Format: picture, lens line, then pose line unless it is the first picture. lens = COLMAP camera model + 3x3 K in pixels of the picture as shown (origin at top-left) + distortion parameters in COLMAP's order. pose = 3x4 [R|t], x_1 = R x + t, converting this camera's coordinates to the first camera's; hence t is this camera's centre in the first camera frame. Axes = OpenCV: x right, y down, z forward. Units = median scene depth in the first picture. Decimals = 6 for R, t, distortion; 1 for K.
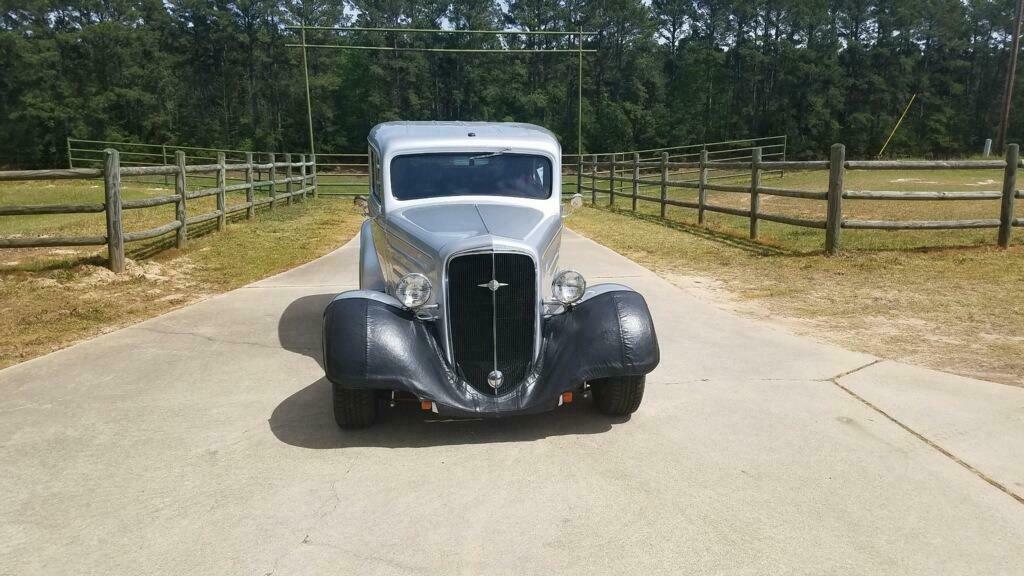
lens RADIAL K [[810.5, 0, 512.0], [0, 810.5, 288.0], [0, 0, 1]] dist [0.099199, -0.176207]
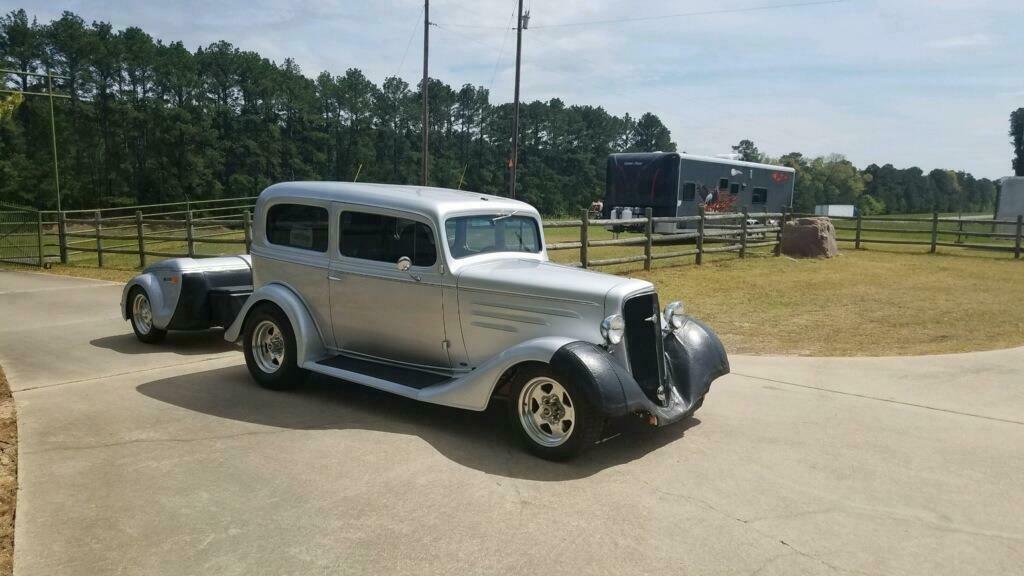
lens RADIAL K [[836.4, 0, 512.0], [0, 836.4, 288.0], [0, 0, 1]] dist [0.054048, -0.208242]
pose [[0.679514, -0.058374, 0.731336, -0.132038], [0.110708, 0.993574, -0.023558, -0.005349], [-0.725261, 0.096972, 0.681610, 0.031129]]
